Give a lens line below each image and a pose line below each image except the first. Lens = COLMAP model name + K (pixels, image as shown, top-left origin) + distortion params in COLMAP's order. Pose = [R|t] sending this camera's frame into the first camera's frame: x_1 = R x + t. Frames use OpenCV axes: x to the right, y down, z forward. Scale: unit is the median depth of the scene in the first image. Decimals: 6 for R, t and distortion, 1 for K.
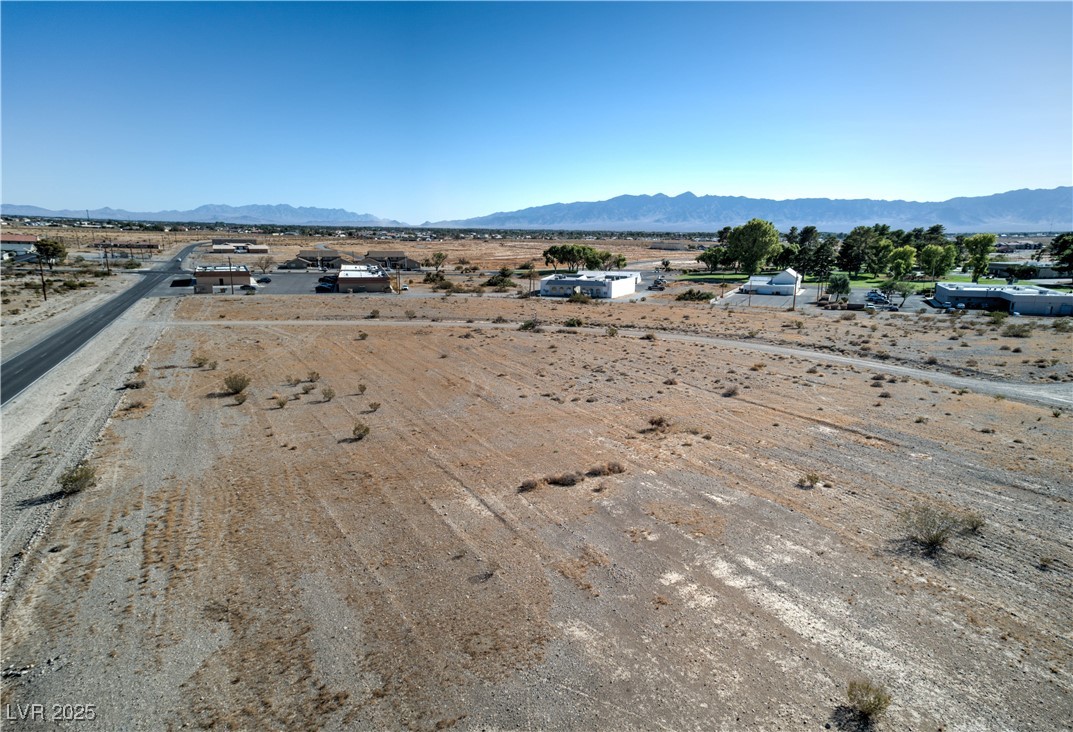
lens RADIAL K [[677.2, 0, 545.7], [0, 677.2, 365.8], [0, 0, 1]] dist [0.077789, 0.001983]
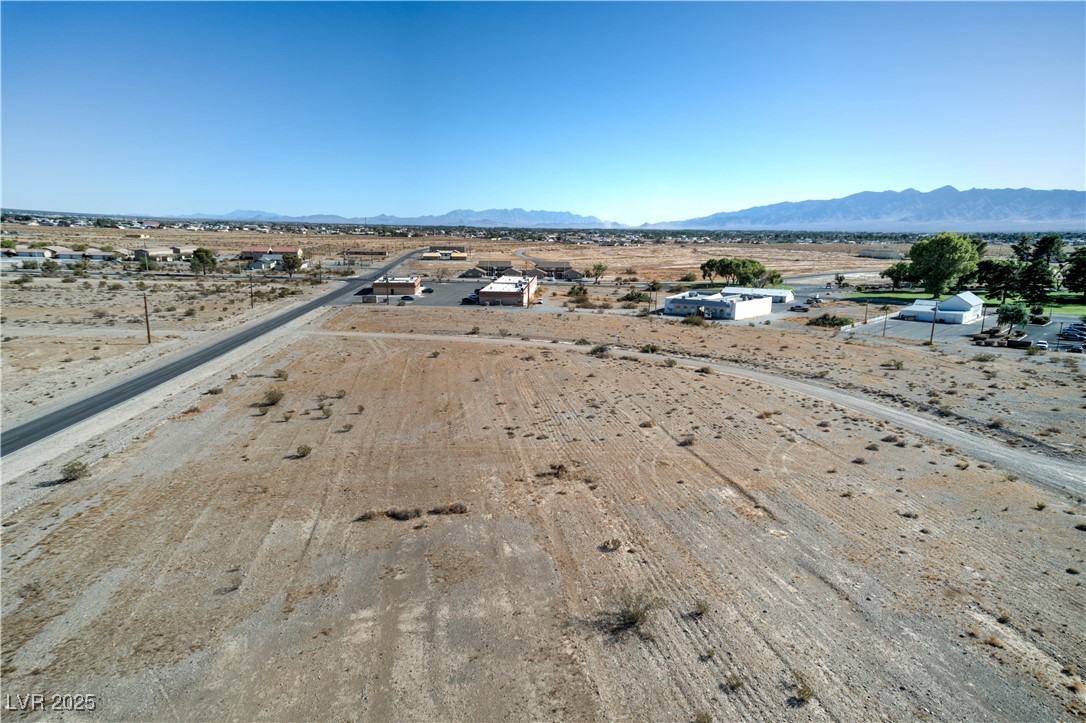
lens RADIAL K [[670.2, 0, 543.0], [0, 670.2, 361.5], [0, 0, 1]] dist [0.042472, 0.080134]
pose [[0.949667, 0.062773, -0.306906, 0.236716], [-0.064356, 0.997915, 0.004969, -0.046012], [0.306578, 0.015033, 0.951727, -0.013333]]
